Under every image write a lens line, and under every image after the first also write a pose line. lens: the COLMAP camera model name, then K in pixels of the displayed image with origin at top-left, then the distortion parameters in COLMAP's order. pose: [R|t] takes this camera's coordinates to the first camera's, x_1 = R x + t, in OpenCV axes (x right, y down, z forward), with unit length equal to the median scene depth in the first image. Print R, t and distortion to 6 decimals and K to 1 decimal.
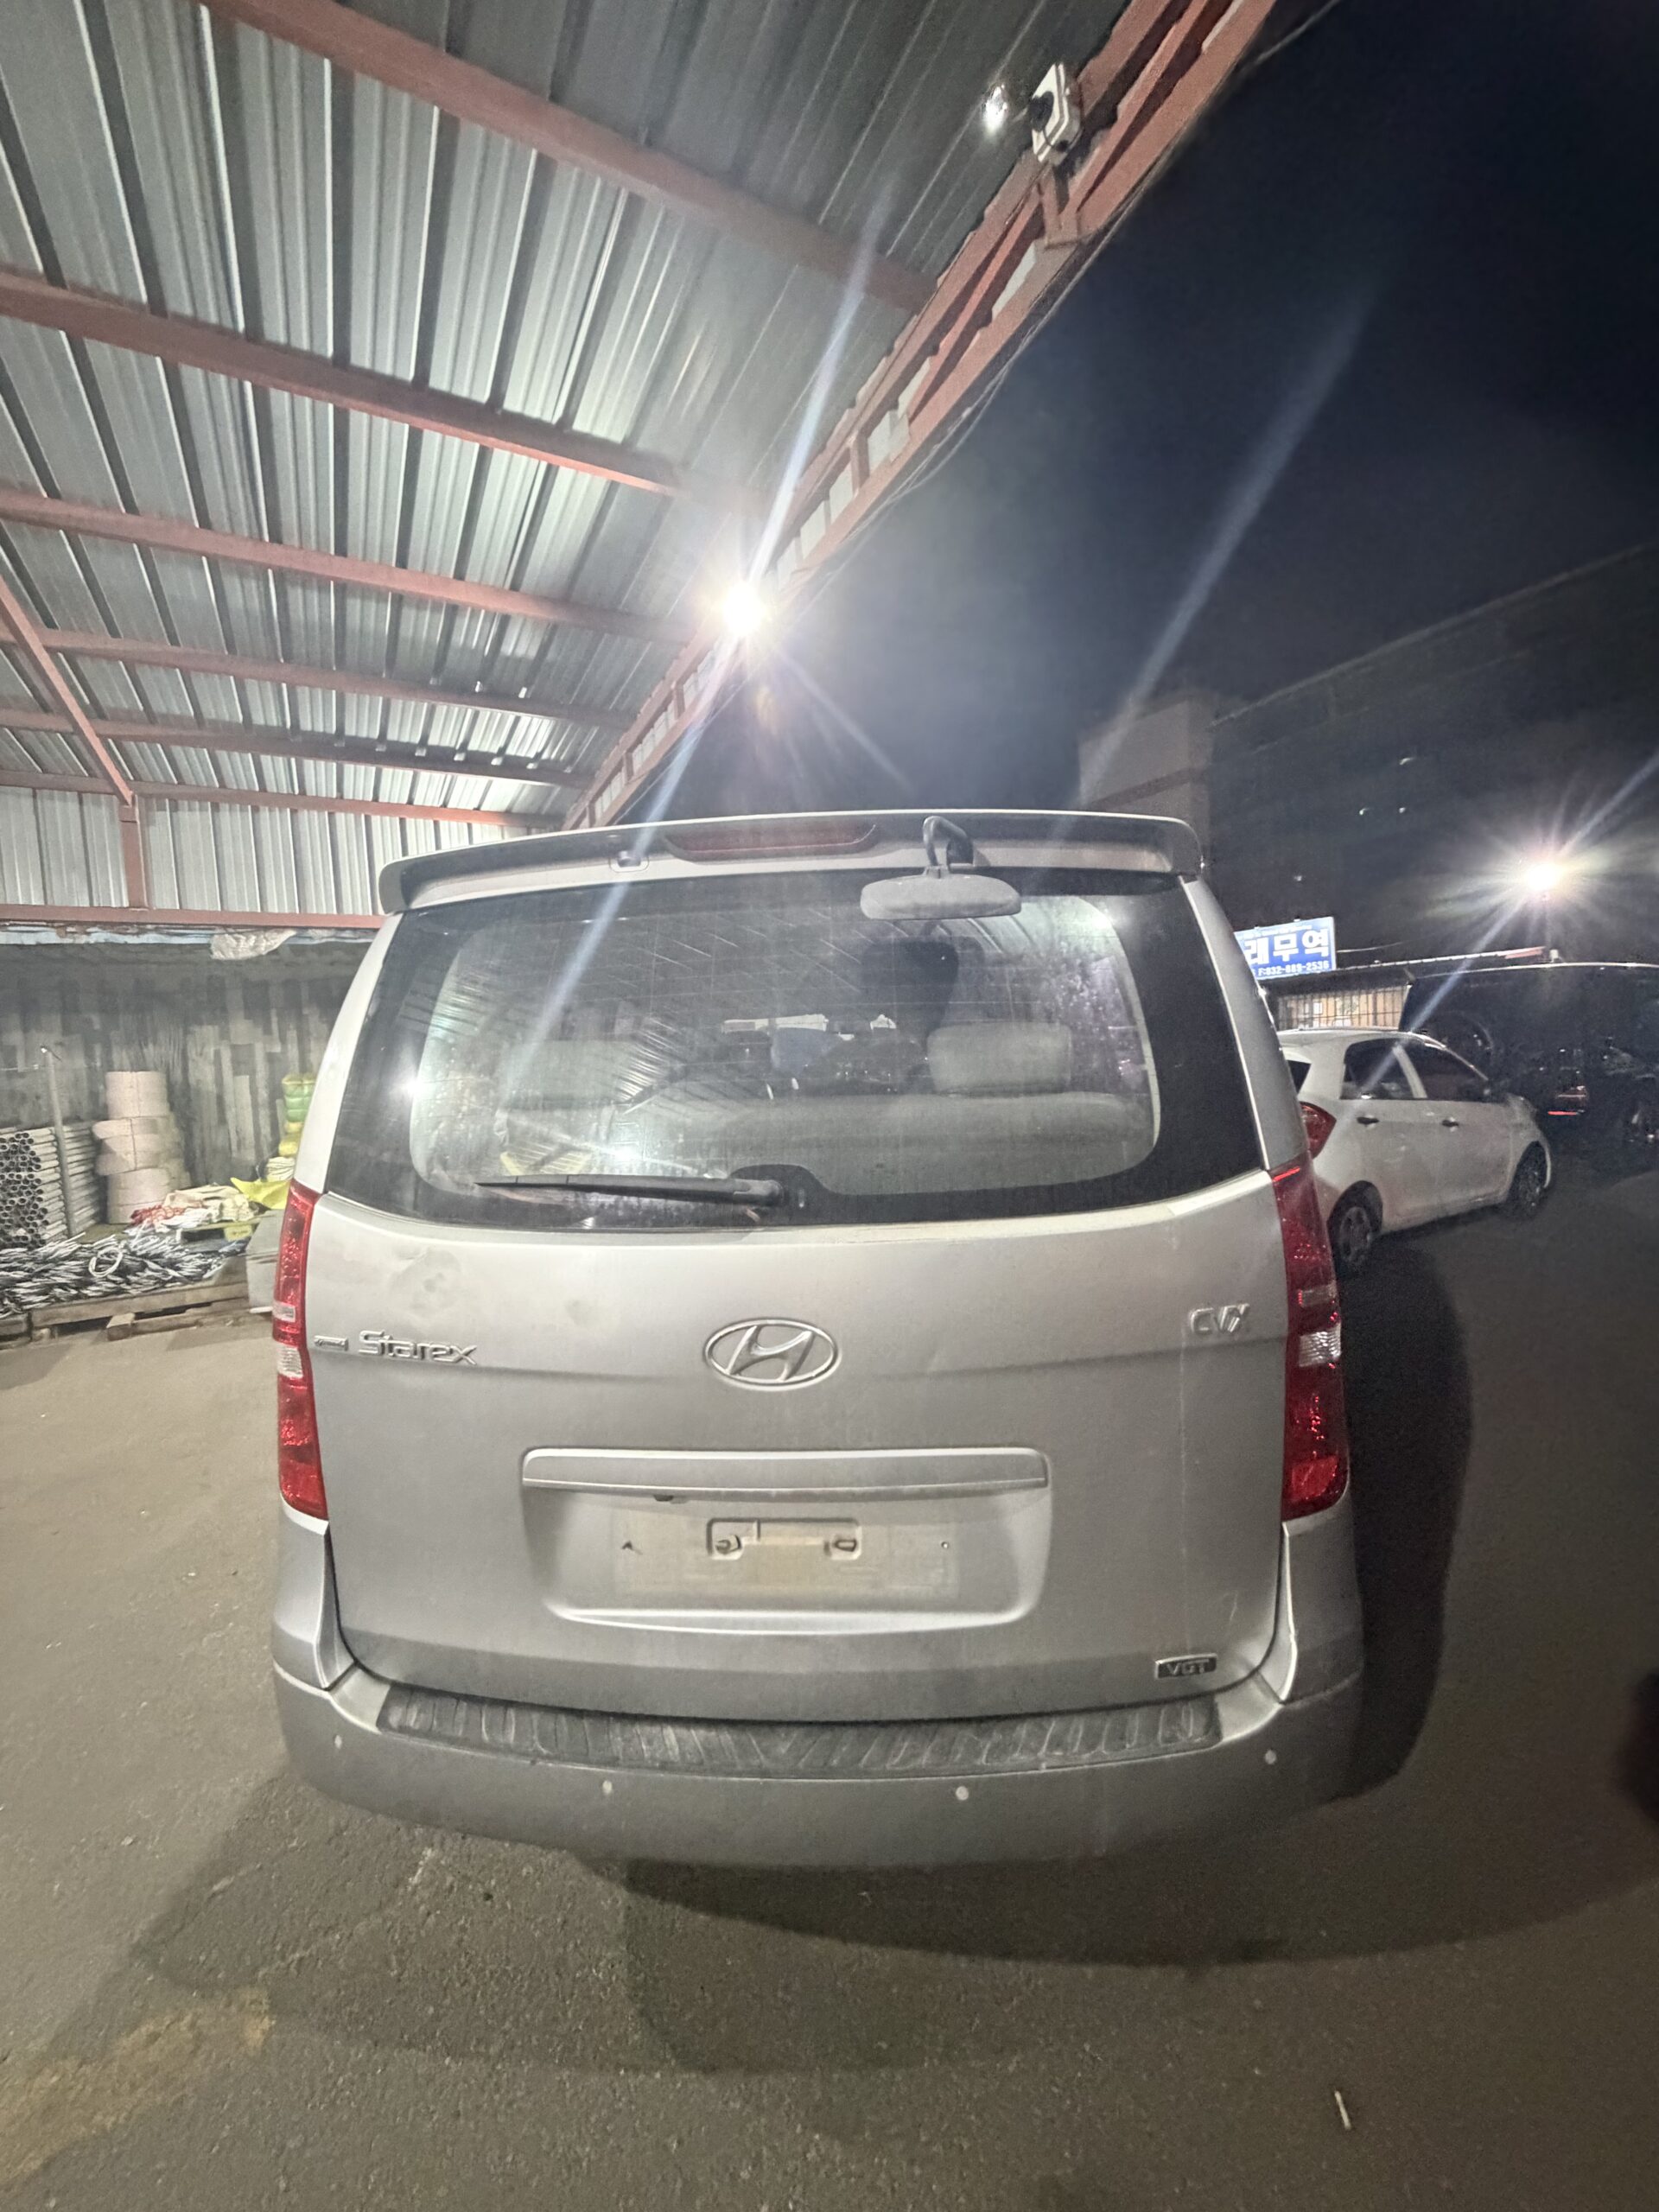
lens RADIAL K [[905.3, 0, 834.5], [0, 905.3, 1104.9], [0, 0, 1]] dist [0.002866, 0.000469]
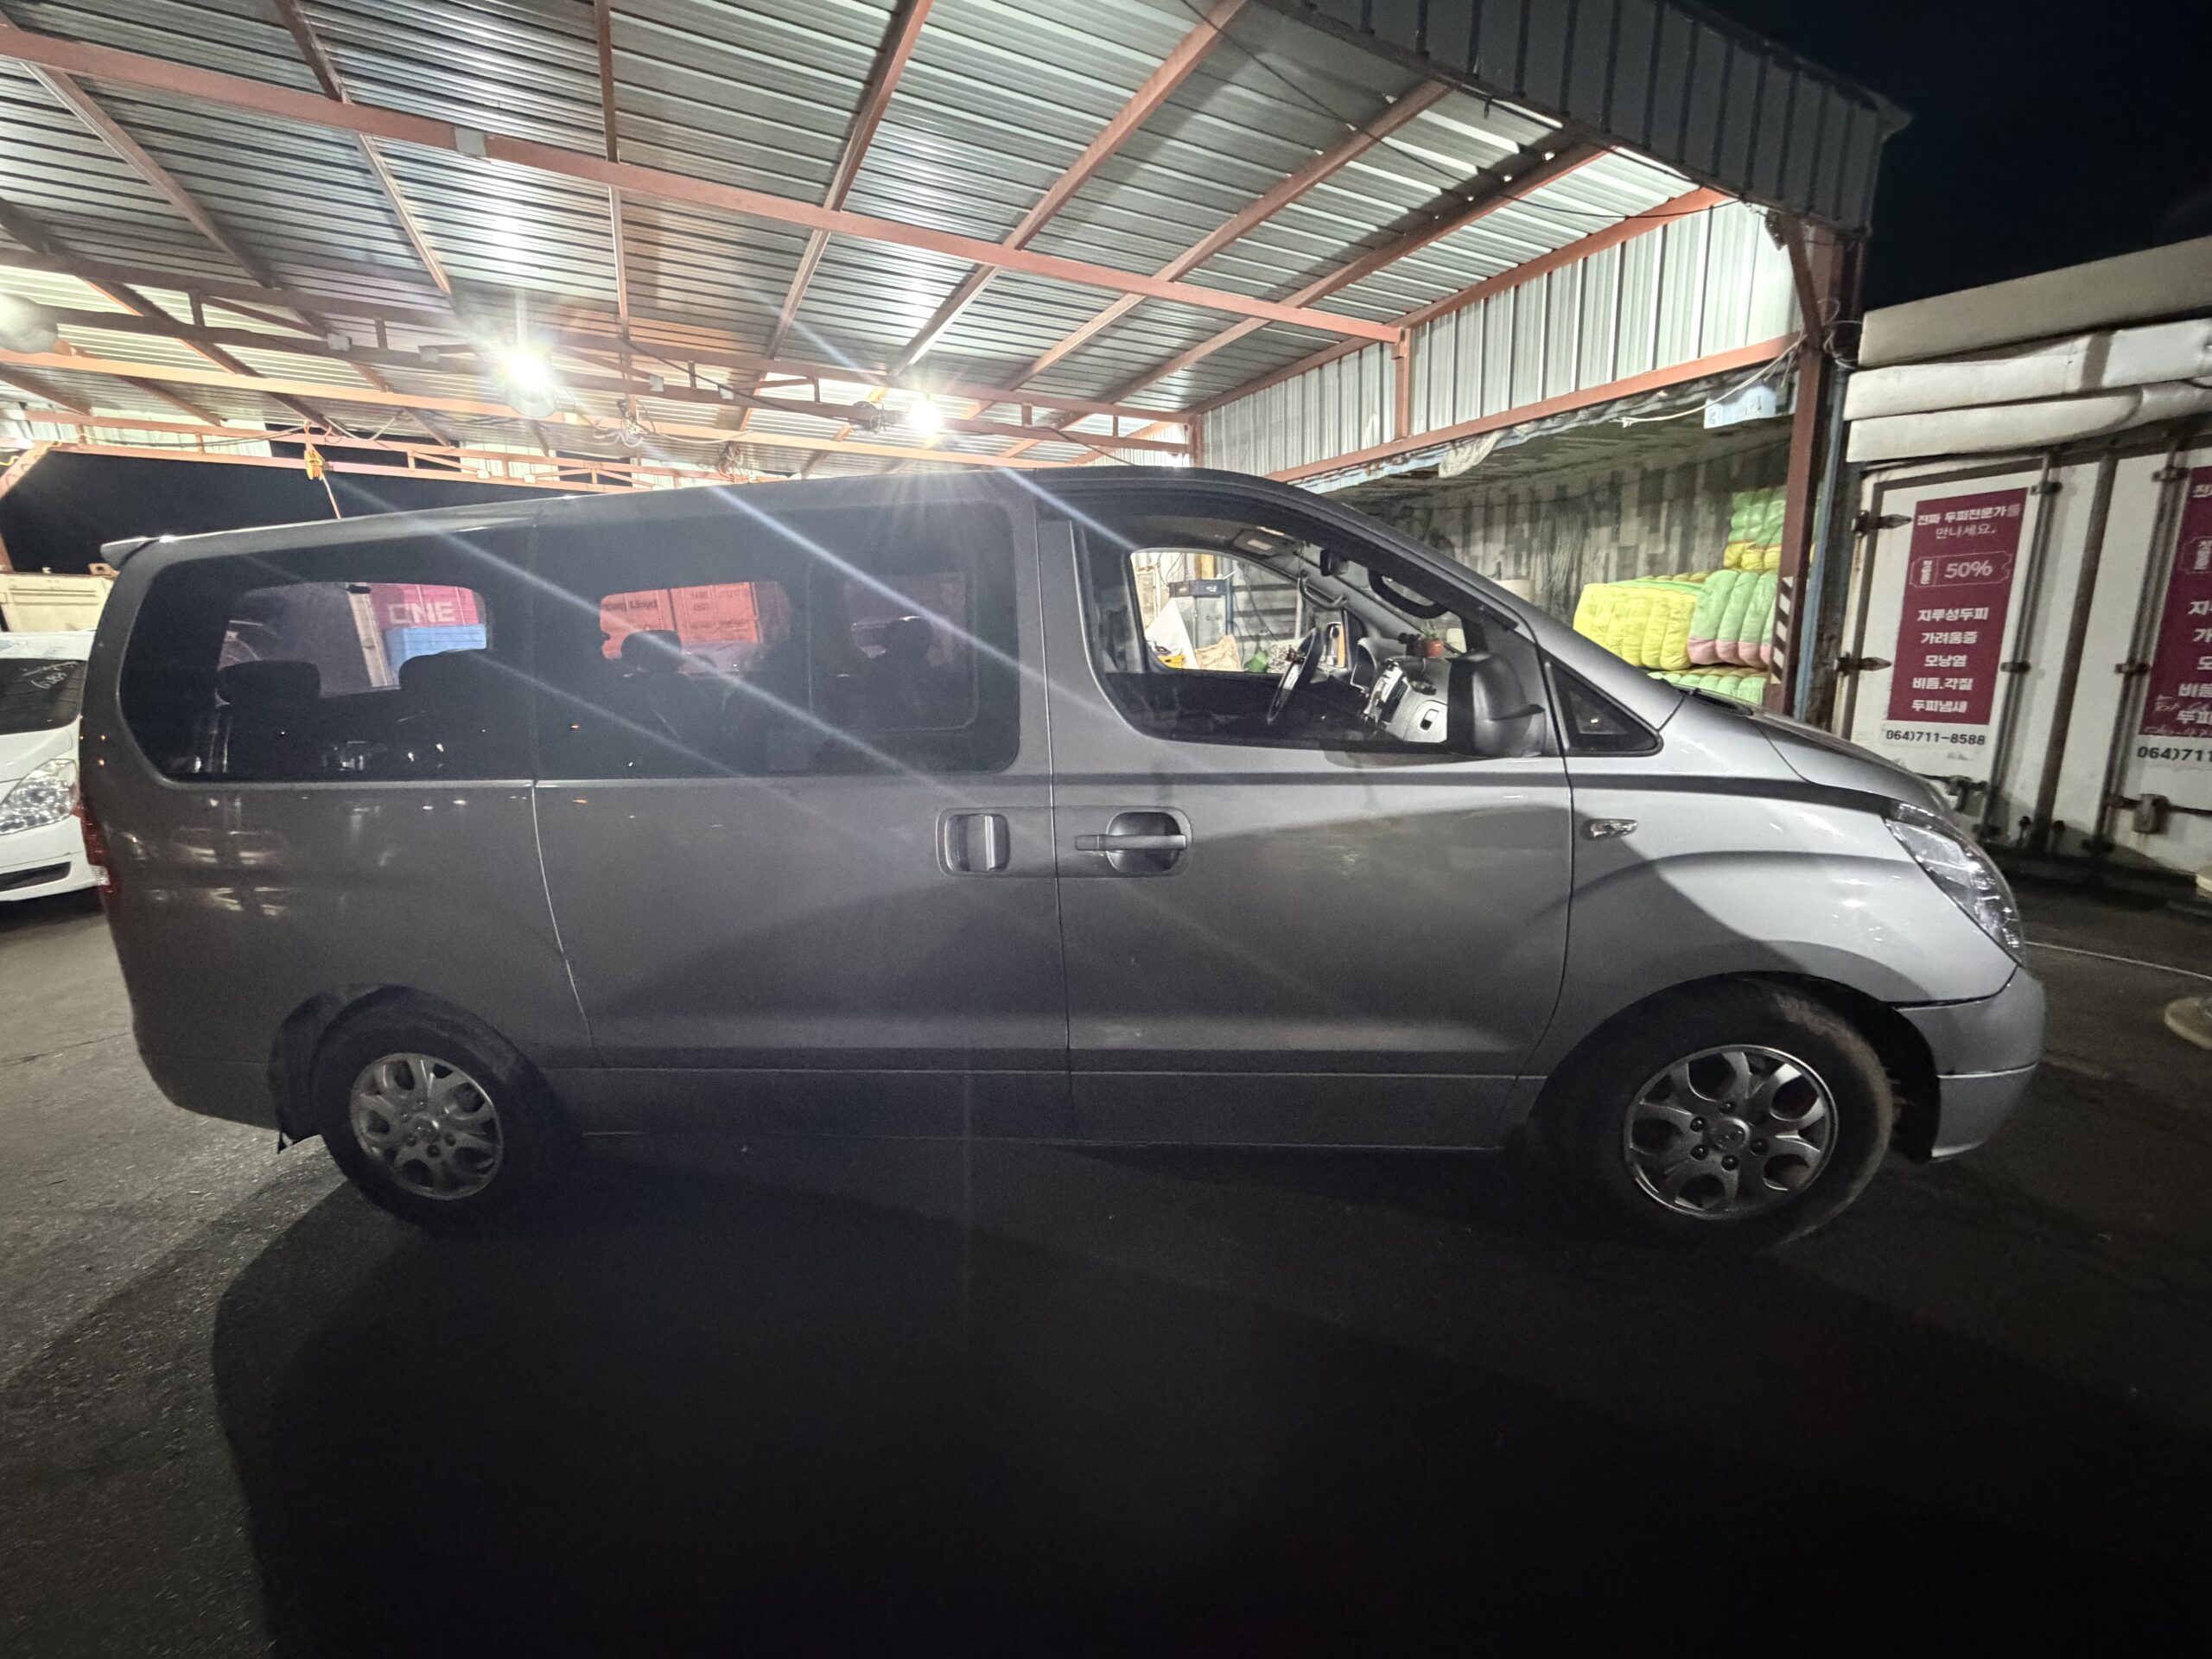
lens RADIAL K [[905.3, 0, 1110.7], [0, 905.3, 831.3], [0, 0, 1]] dist [0.002866, 0.000469]
pose [[-0.047499, 0.280373, -0.958715, 0.422667], [0.005981, 0.959861, 0.280412, -0.060795], [0.998853, 0.007585, -0.047270, 0.631262]]
